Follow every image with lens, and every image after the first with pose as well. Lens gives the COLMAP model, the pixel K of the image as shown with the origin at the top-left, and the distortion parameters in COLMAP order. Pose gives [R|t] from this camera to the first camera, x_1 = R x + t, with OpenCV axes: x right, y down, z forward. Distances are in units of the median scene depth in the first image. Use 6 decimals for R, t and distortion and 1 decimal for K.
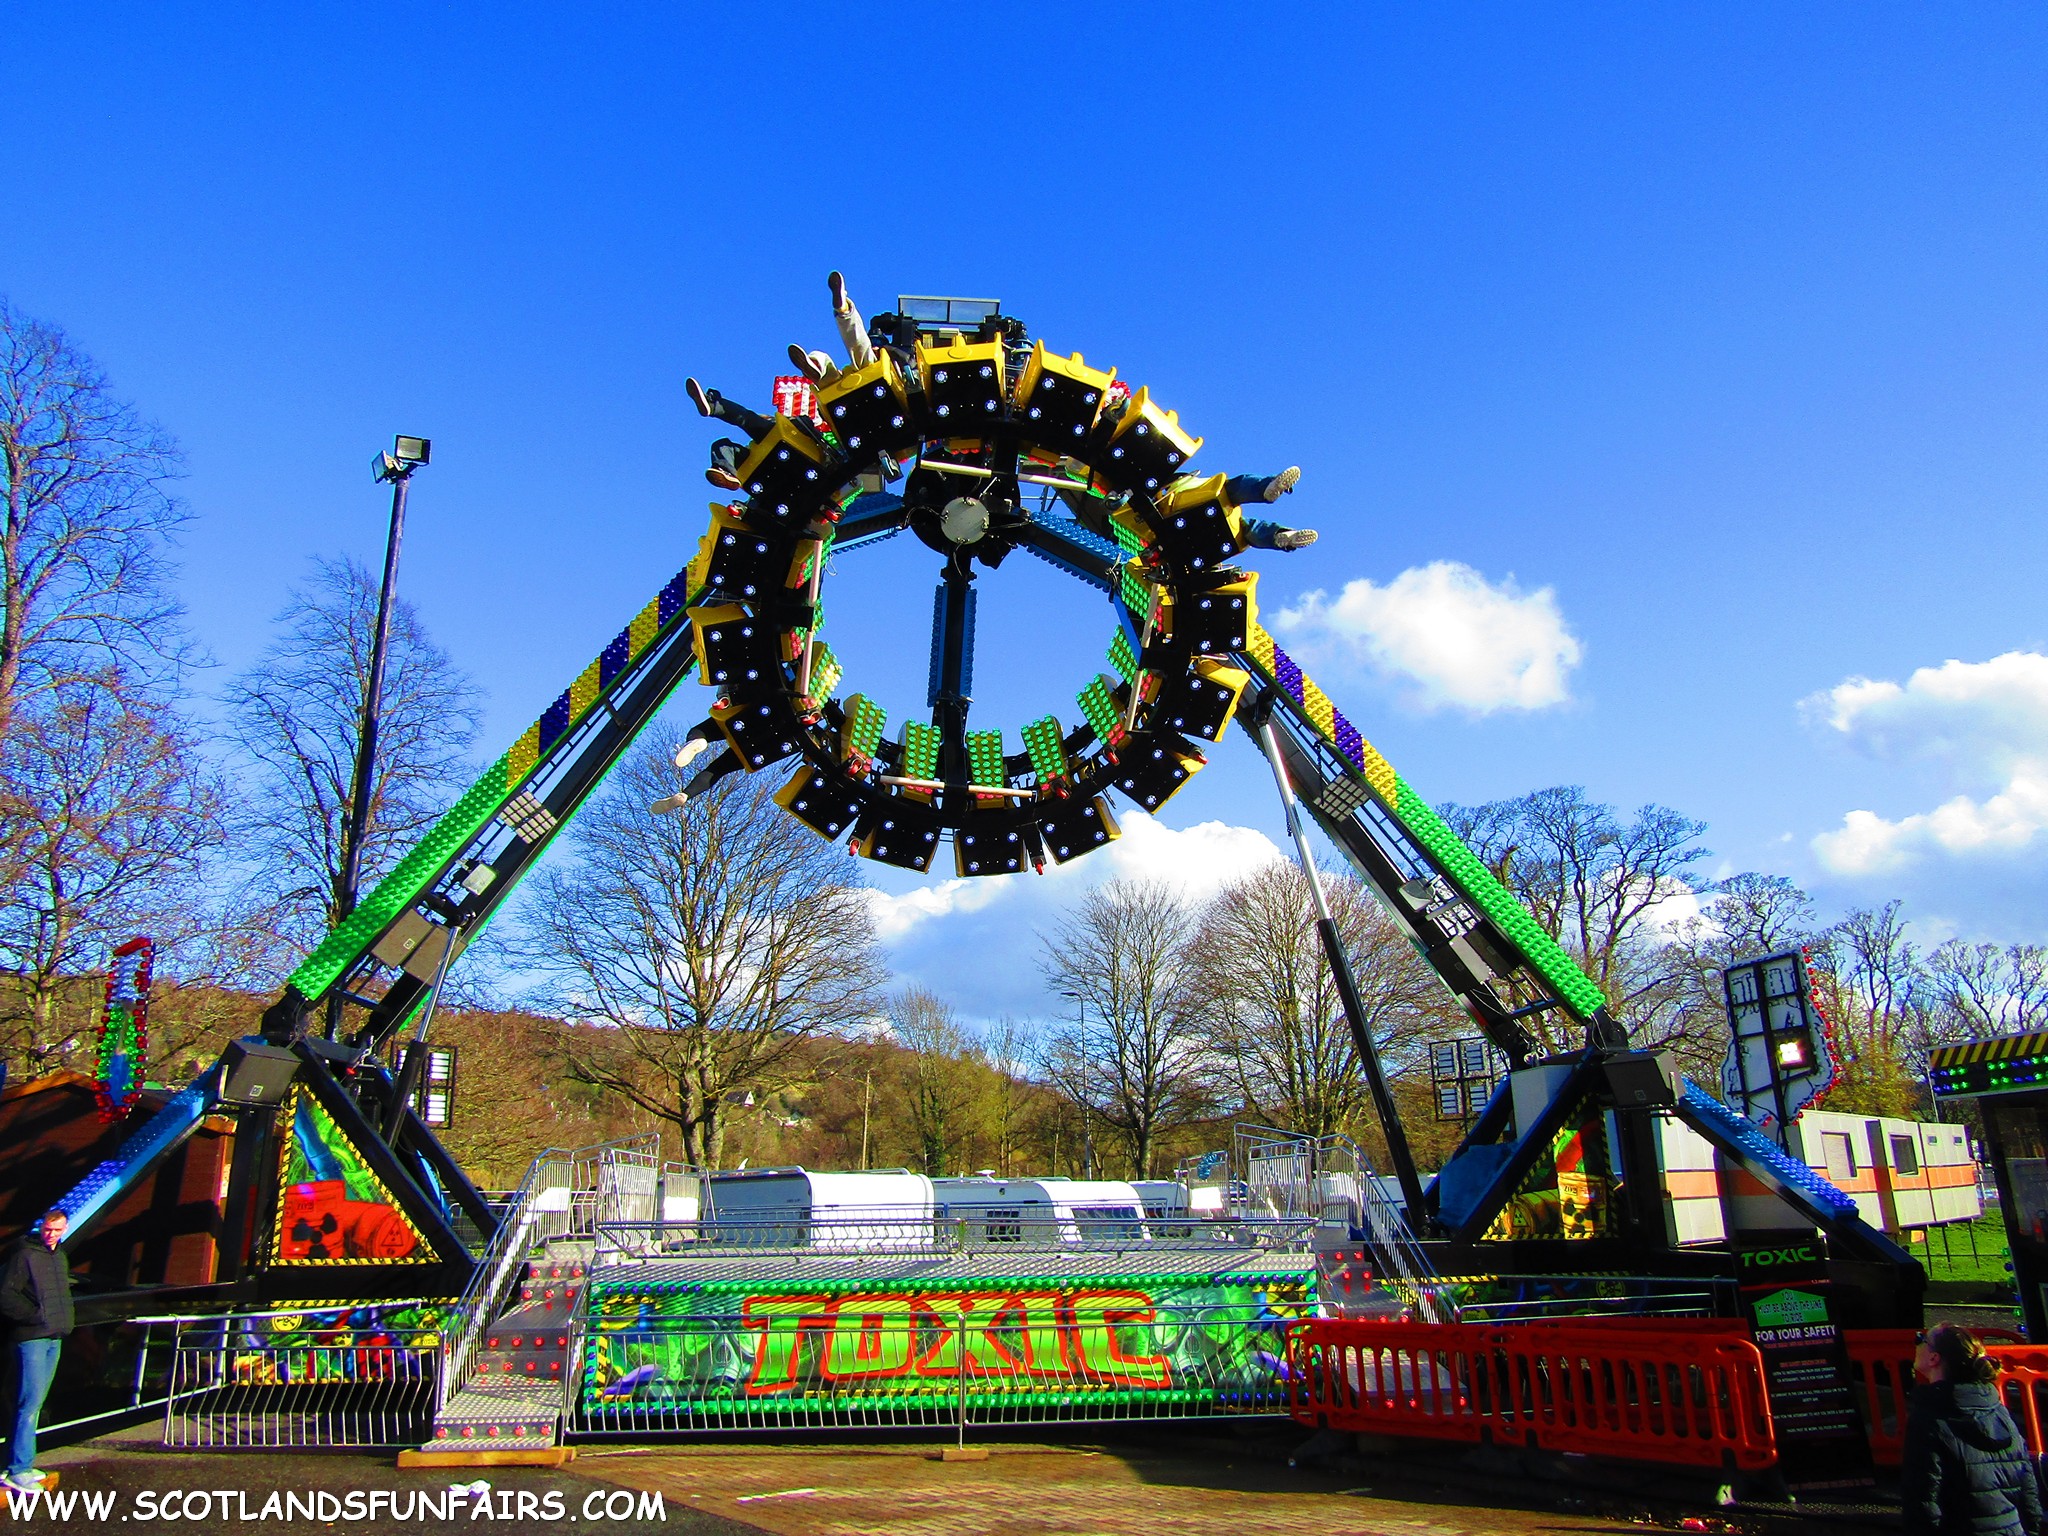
lens RADIAL K [[1458.6, 0, 1004.2], [0, 1458.6, 761.6], [0, 0, 1]] dist [-0.012780, 0.011528]
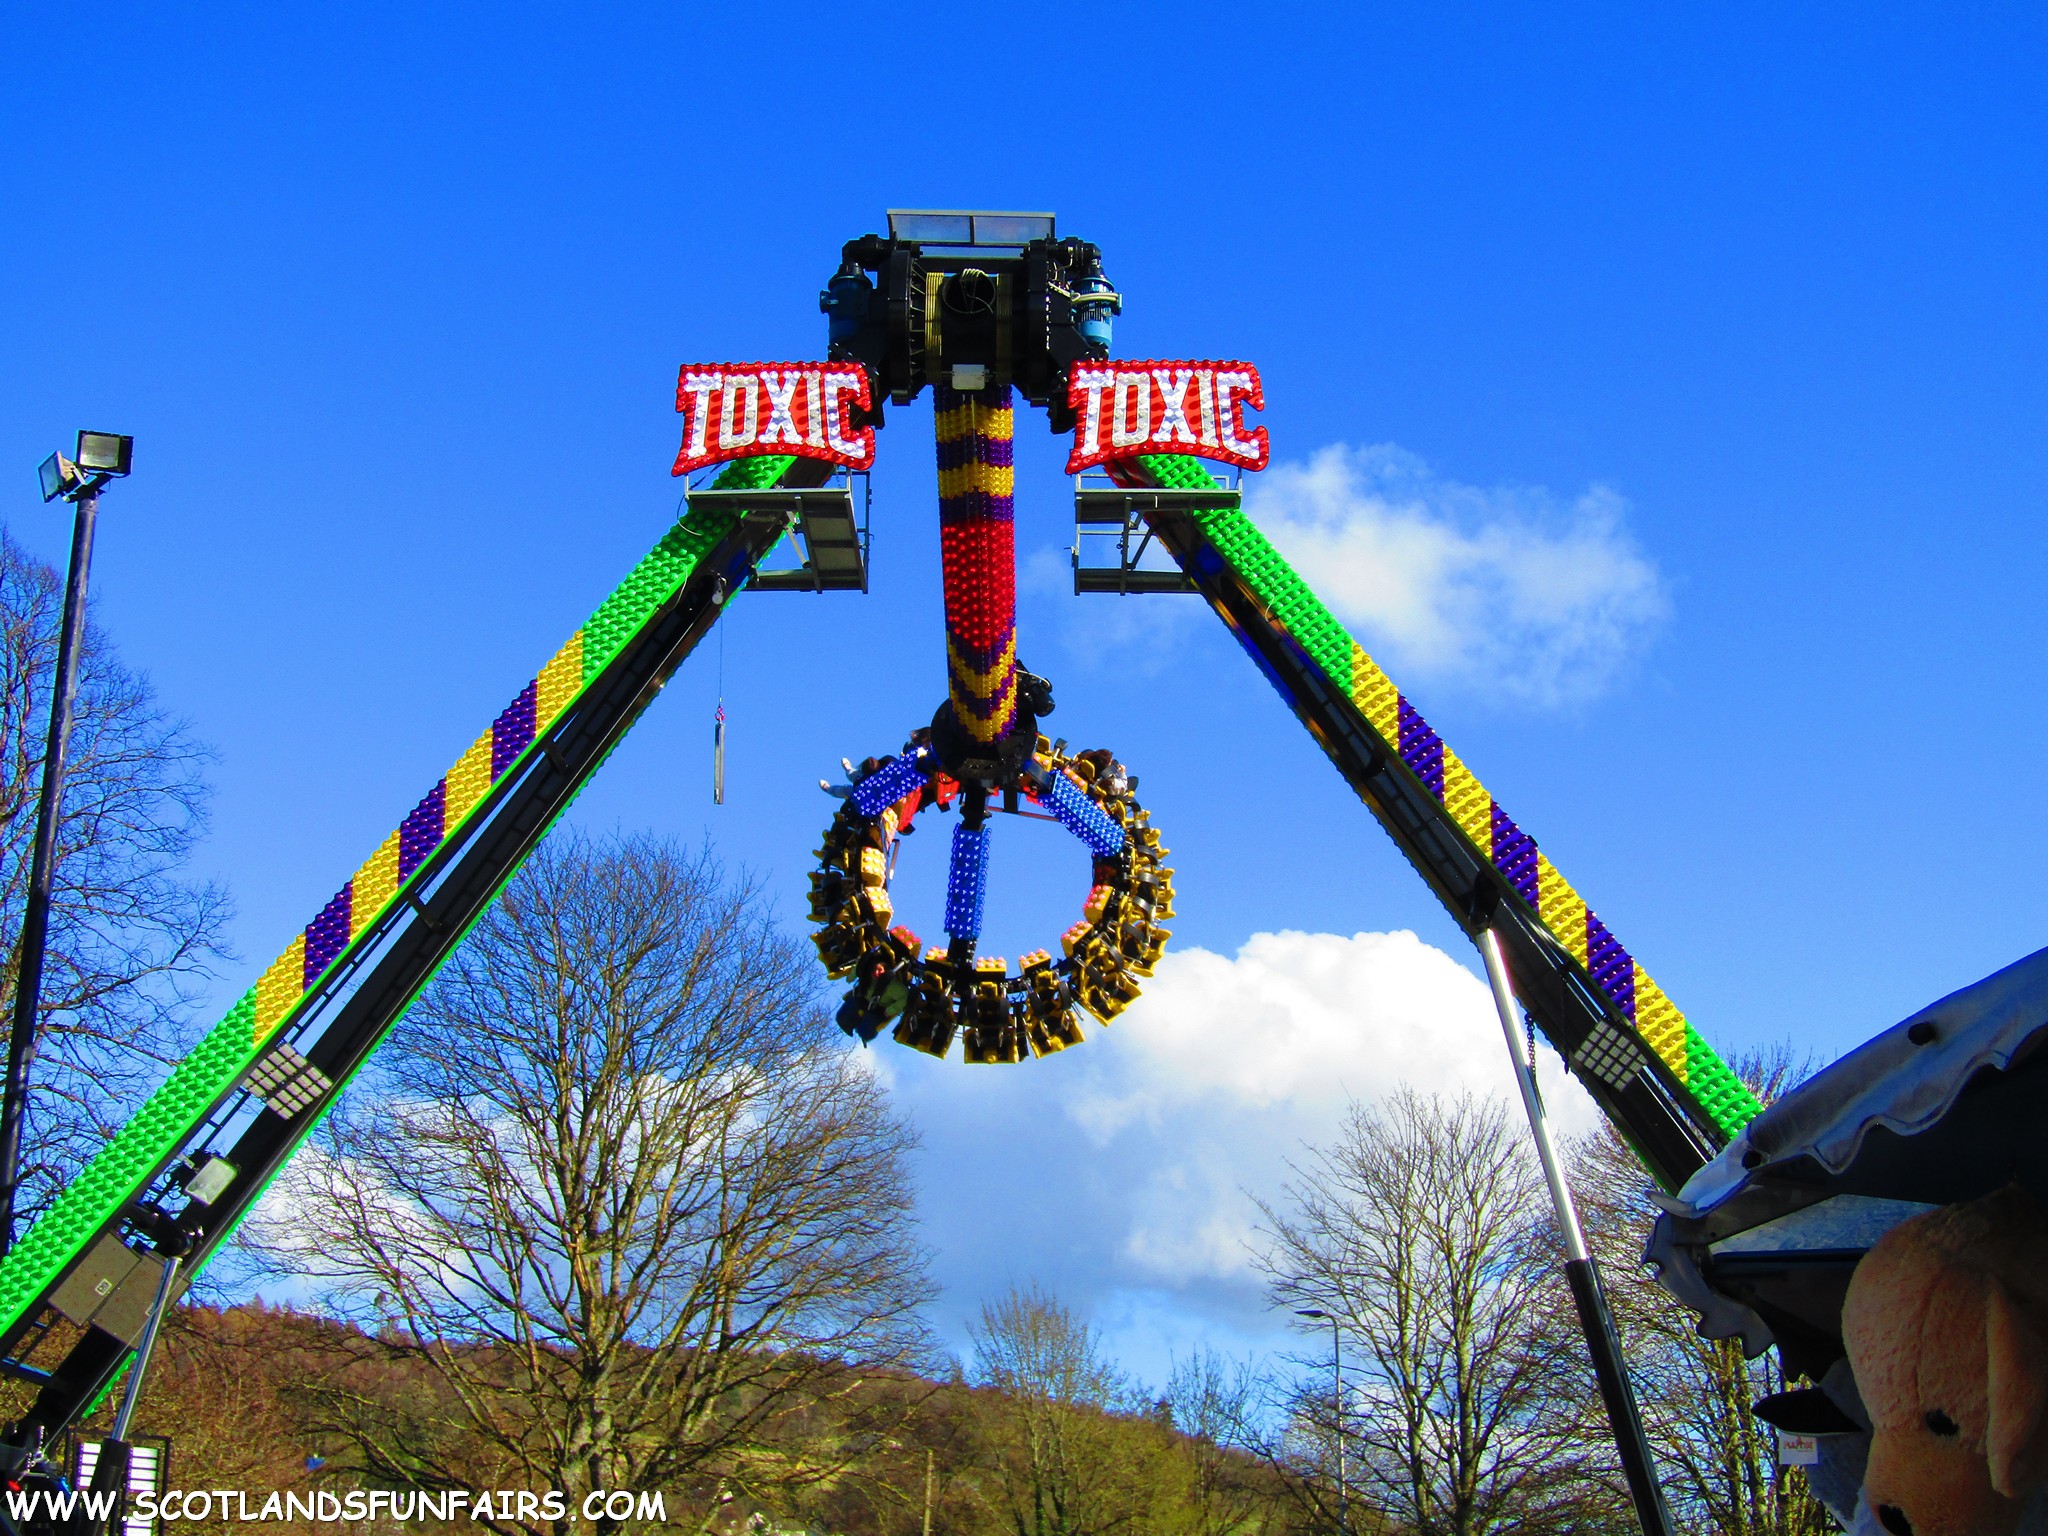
lens RADIAL K [[3017.7, 0, 997.7], [0, 3017.7, 728.9], [0, 0, 1]] dist [-0.014518, 0.000000]
pose [[0.996573, -0.001714, -0.082700, 0.040427], [-0.000205, 0.999731, -0.023192, -0.039424], [0.082718, 0.023130, 0.996305, -0.127787]]
